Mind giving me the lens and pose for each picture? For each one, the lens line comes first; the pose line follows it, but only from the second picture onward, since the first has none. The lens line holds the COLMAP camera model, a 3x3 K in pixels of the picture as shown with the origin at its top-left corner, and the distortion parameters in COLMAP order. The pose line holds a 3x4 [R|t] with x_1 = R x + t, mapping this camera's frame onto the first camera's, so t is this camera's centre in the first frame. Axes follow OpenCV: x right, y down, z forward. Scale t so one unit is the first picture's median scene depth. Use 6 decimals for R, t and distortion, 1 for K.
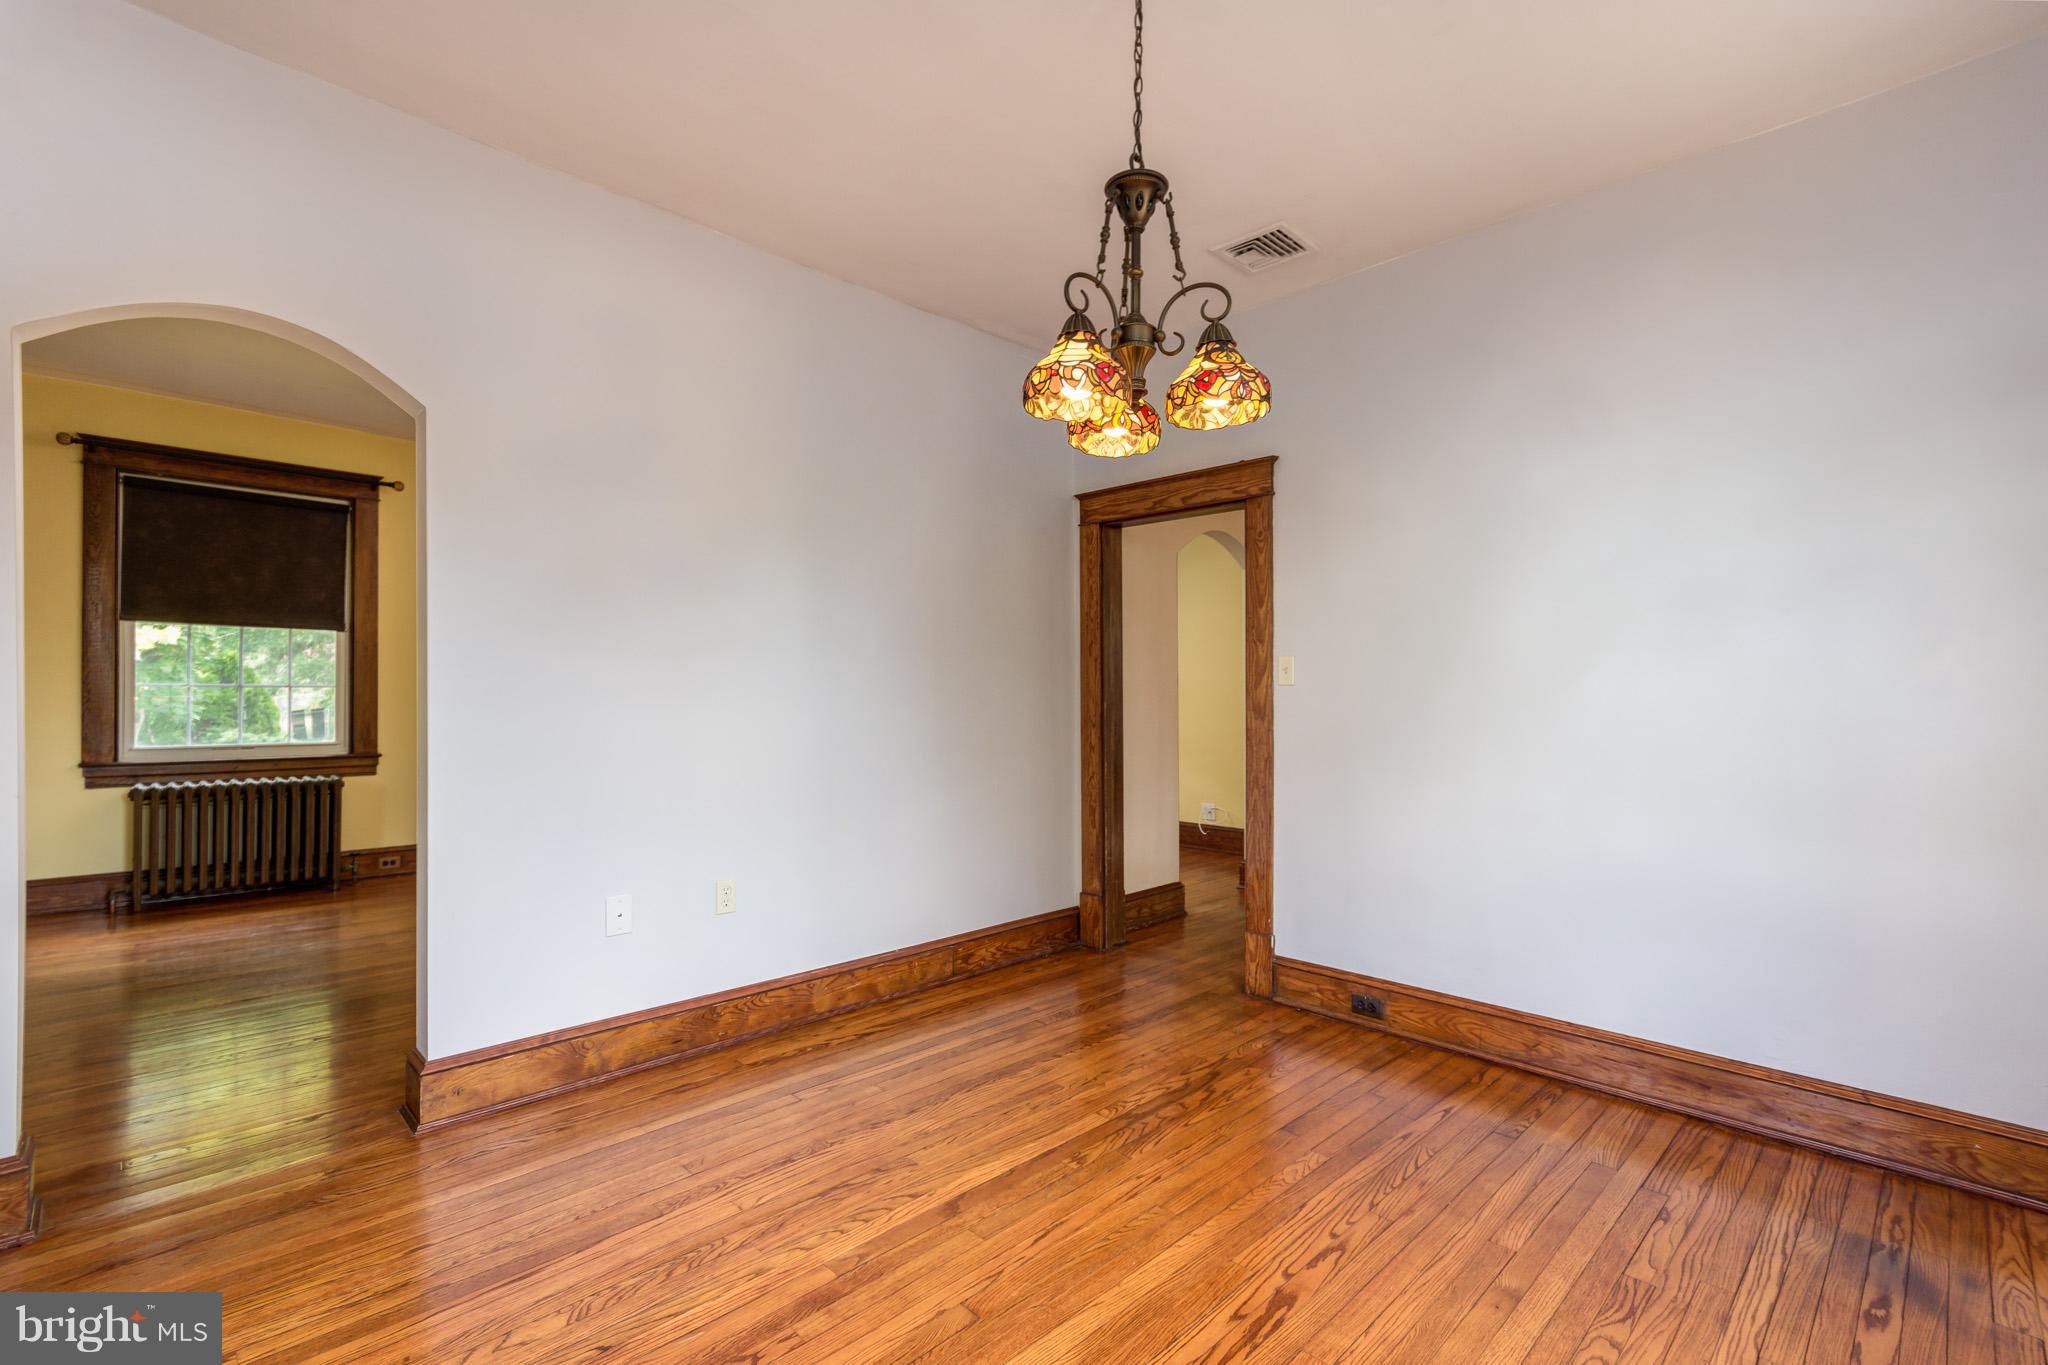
lens RADIAL K [[906.6, 0, 1023.7], [0, 906.6, 699.8], [0, 0, 1]] dist [0.000578, 0.000266]
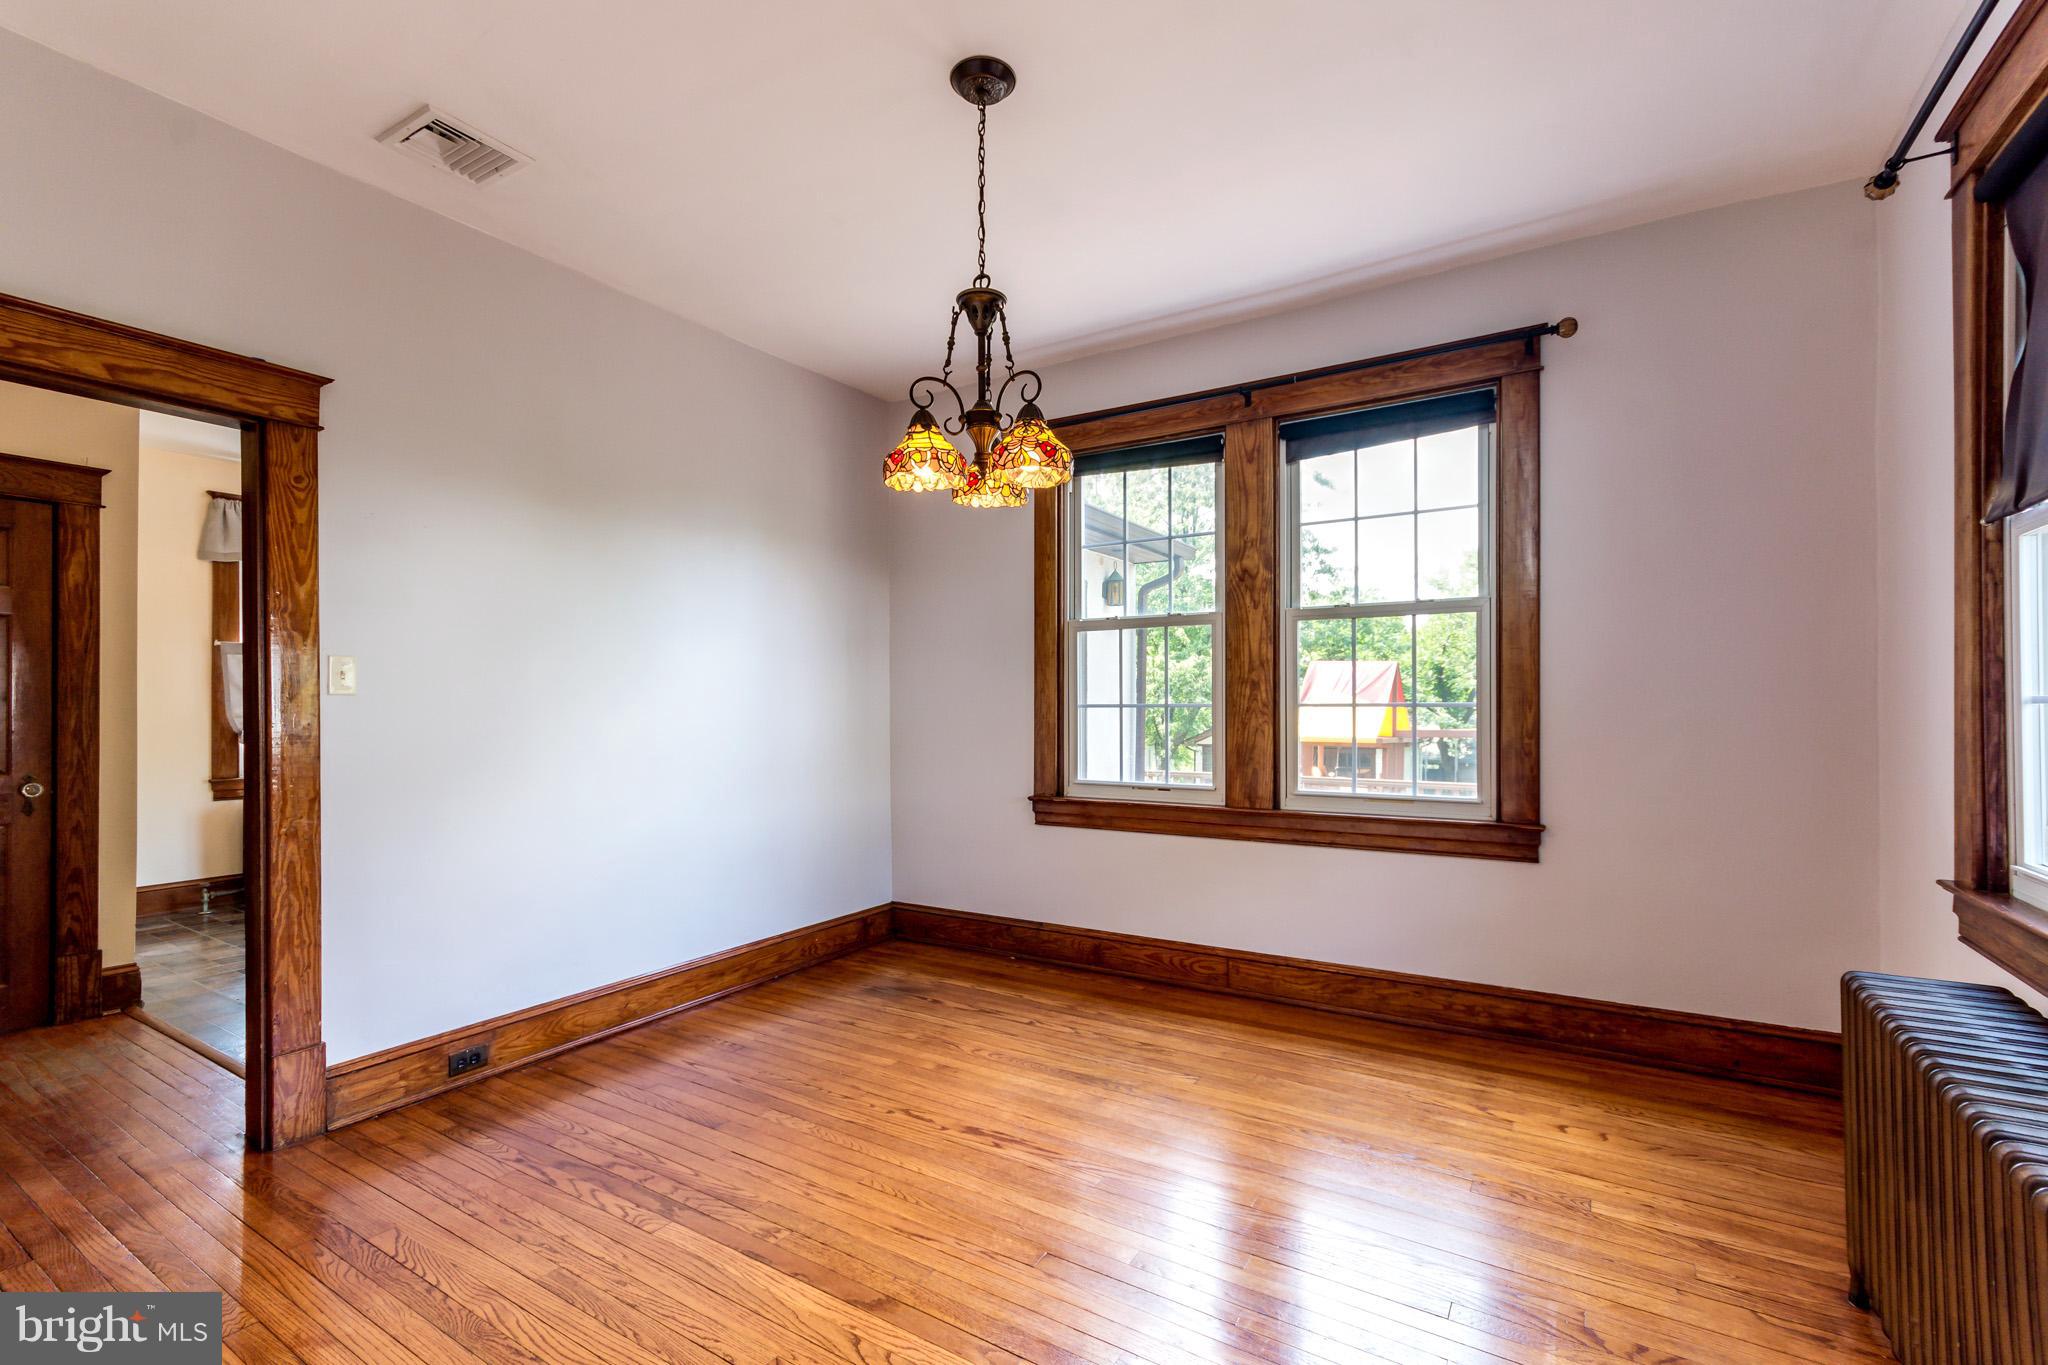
lens RADIAL K [[906.6, 0, 1023.7], [0, 906.6, 699.8], [0, 0, 1]] dist [0.000578, 0.000266]
pose [[-0.230417, 0.000656, 0.973092, -0.715973], [0.014549, 0.999890, 0.002771, -0.006808], [-0.972983, 0.014796, -0.230402, 0.803335]]
